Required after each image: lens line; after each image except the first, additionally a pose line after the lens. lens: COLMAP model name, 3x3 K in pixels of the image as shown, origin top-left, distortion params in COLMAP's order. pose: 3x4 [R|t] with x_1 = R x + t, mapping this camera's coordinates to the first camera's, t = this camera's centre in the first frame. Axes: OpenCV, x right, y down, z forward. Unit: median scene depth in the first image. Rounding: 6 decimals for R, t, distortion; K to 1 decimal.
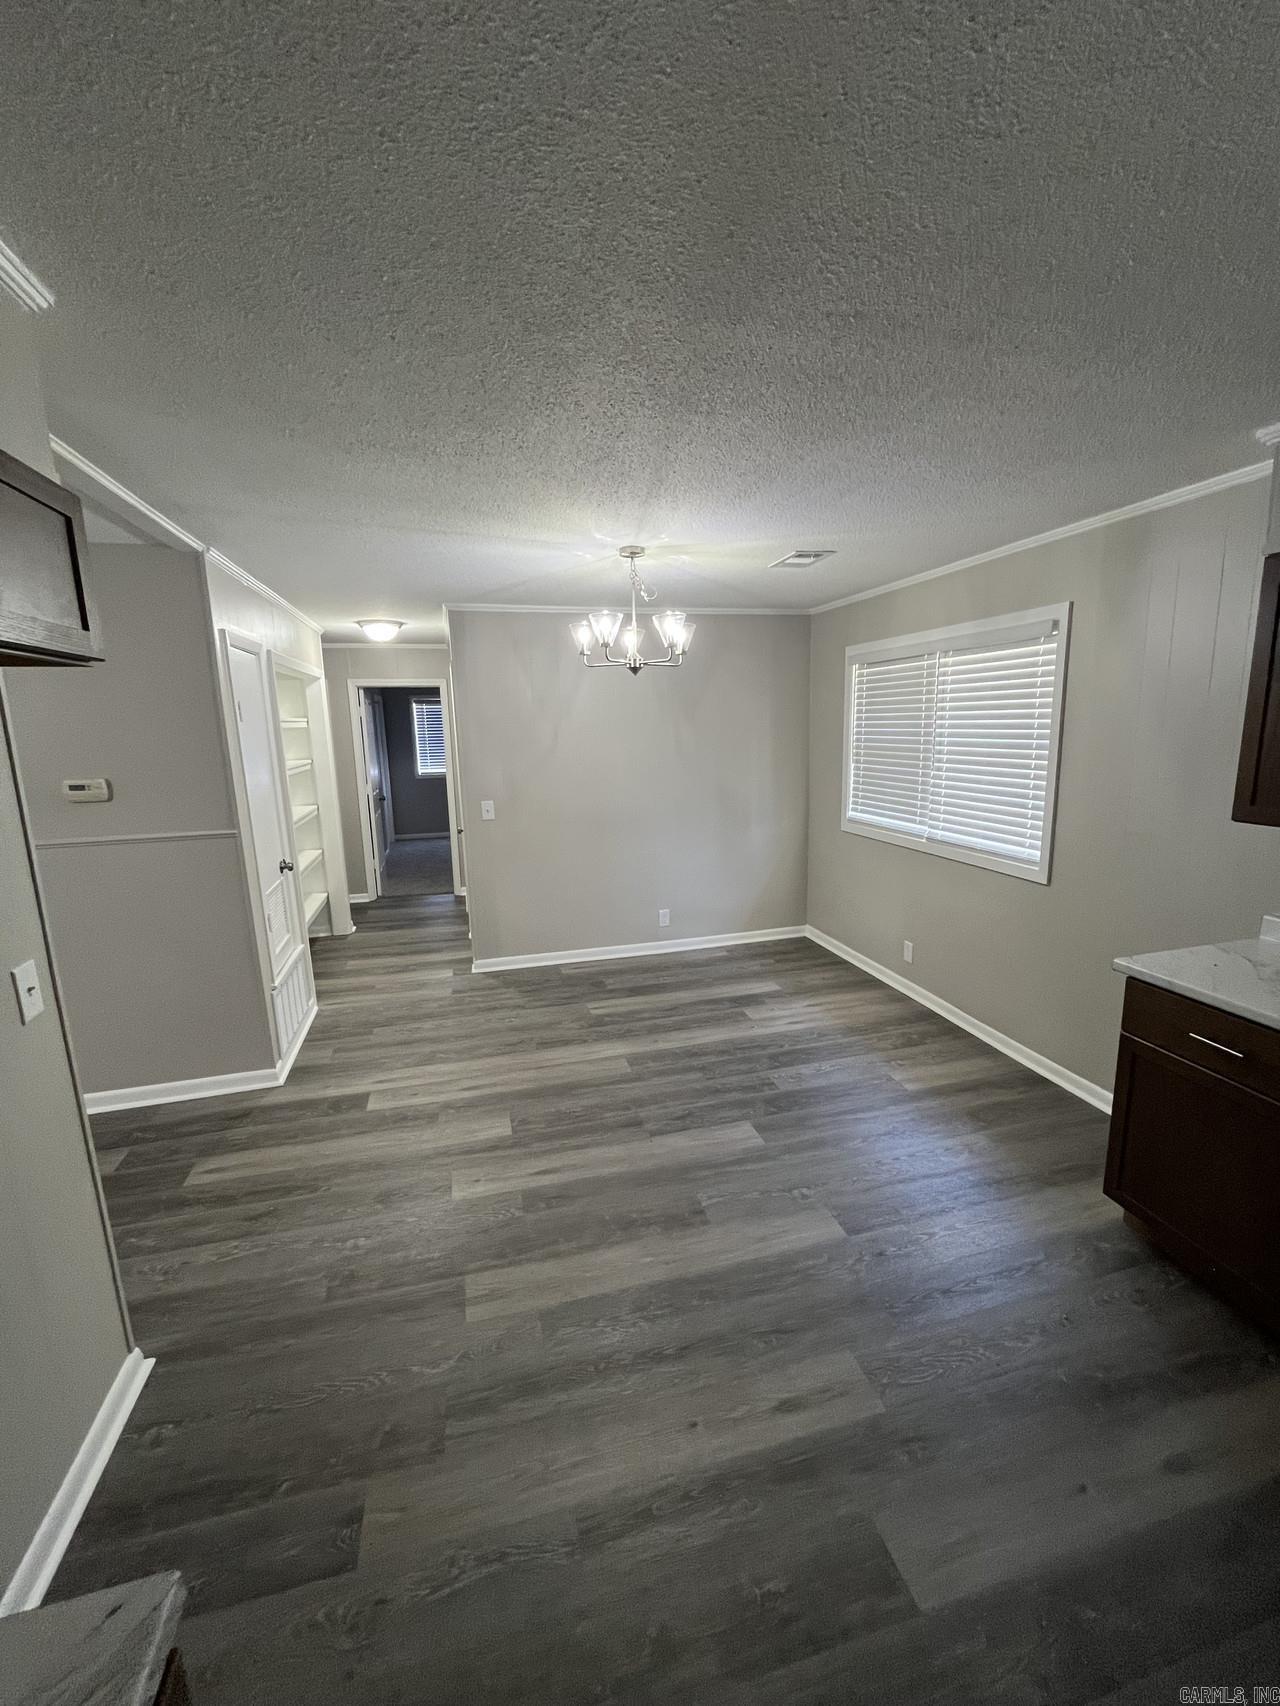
lens RADIAL K [[690.1, 0, 642.5], [0, 690.1, 857.6], [0, 0, 1]] dist [0.003427, 0.000464]
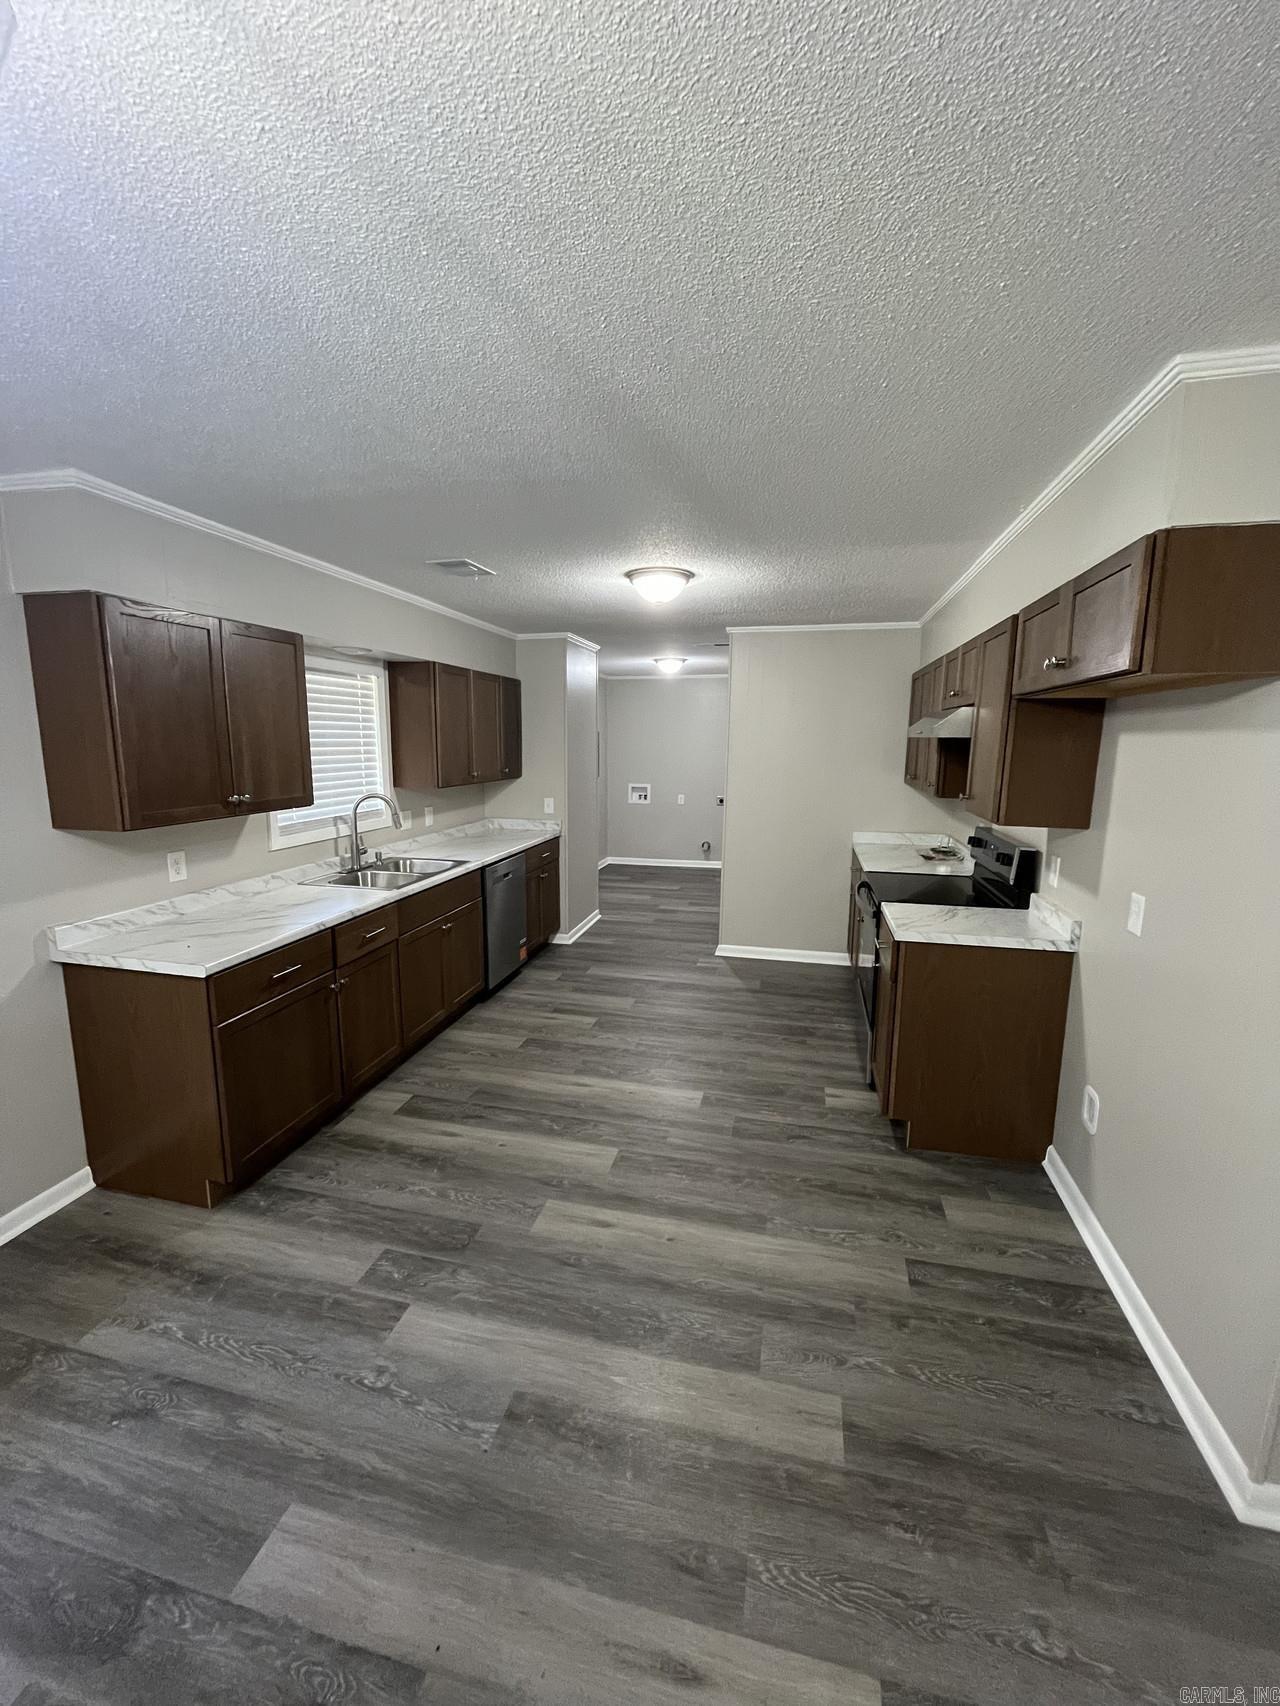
lens RADIAL K [[690.1, 0, 638.3], [0, 690.1, 845.6], [0, 0, 1]] dist [0.003427, 0.000464]
pose [[-0.878538, -0.055134, 0.474480, -0.264745], [0.107882, 0.944750, 0.309531, -0.194483], [-0.465330, 0.323123, -0.824051, 1.049084]]
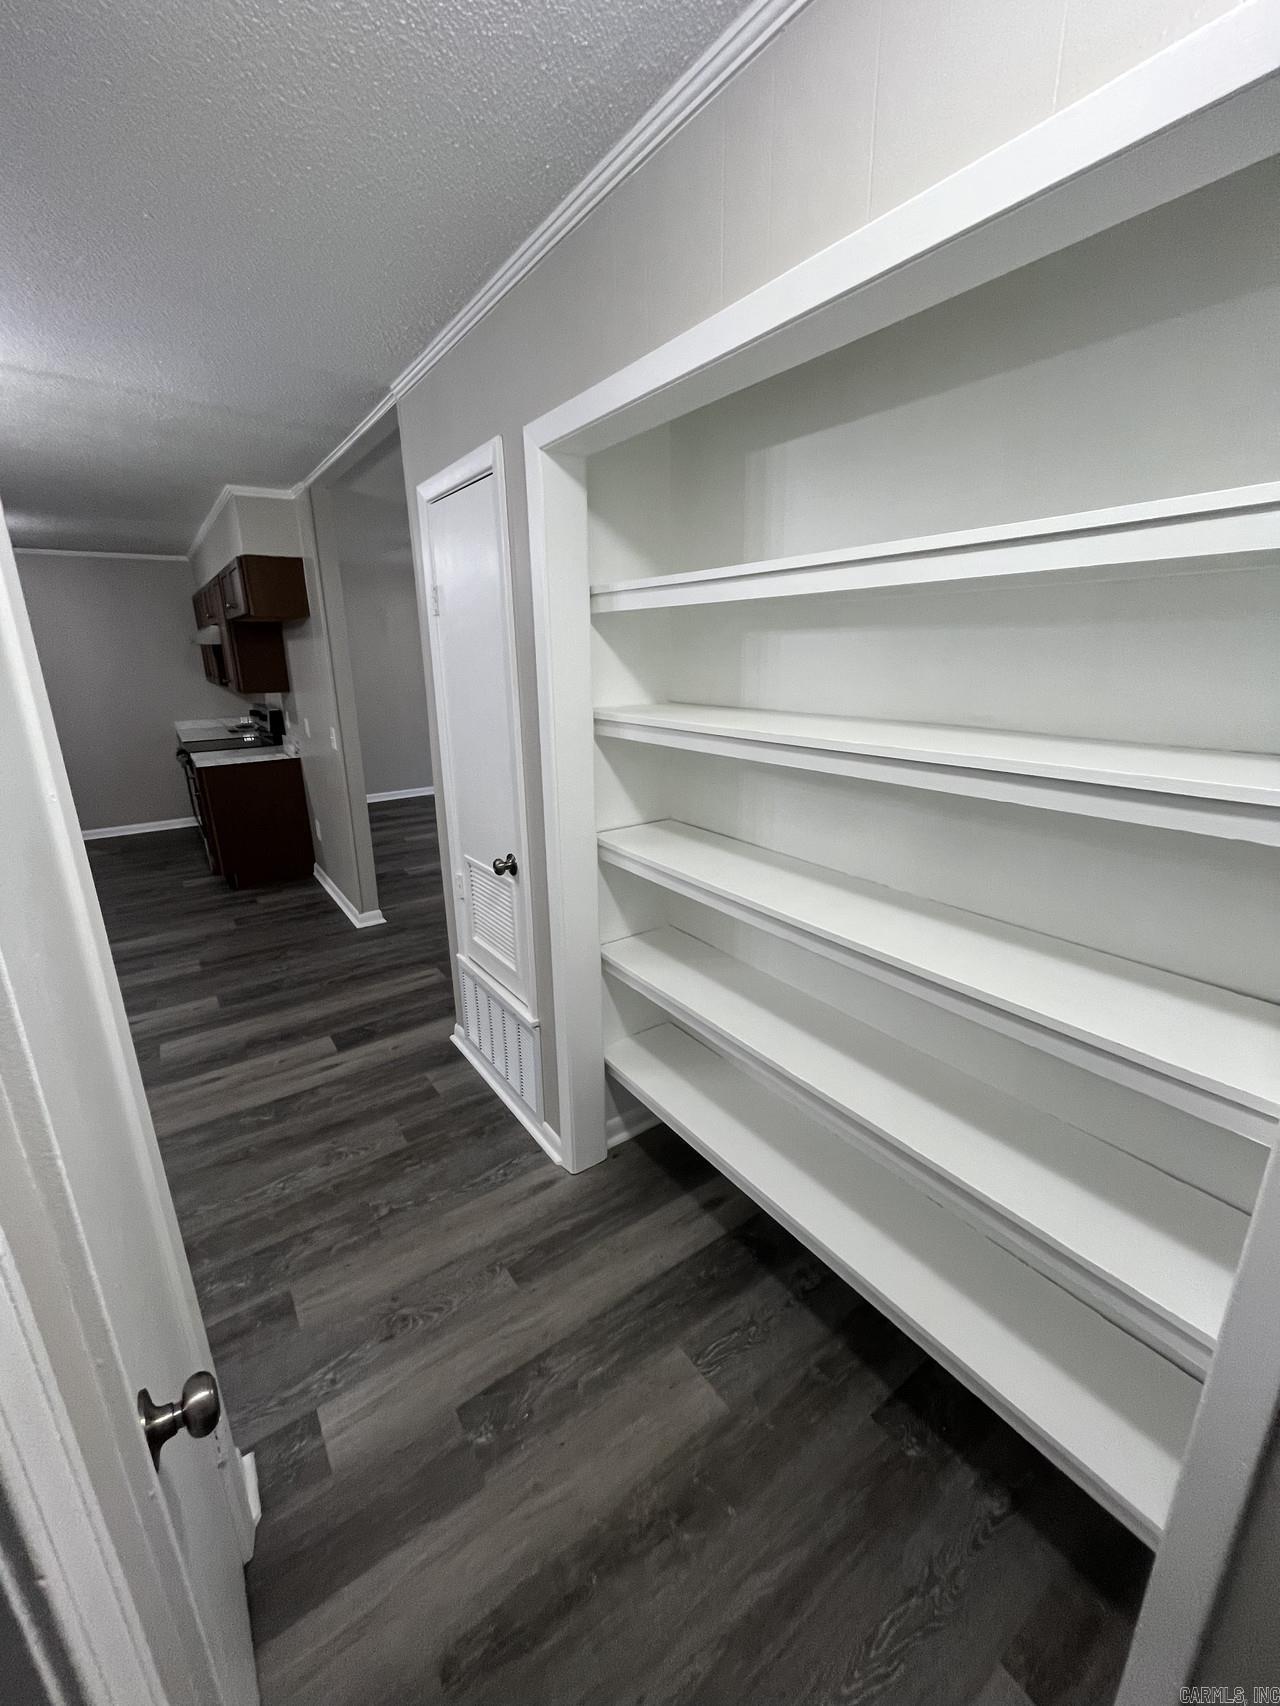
lens RADIAL K [[690.1, 0, 632.1], [0, 690.1, 853.9], [0, 0, 1]] dist [0.003427, 0.000464]
pose [[-0.940487, 0.133444, -0.312534, -0.533204], [-0.029204, 0.884537, 0.465555, -0.330697], [0.338574, 0.446975, -0.827998, 1.848101]]
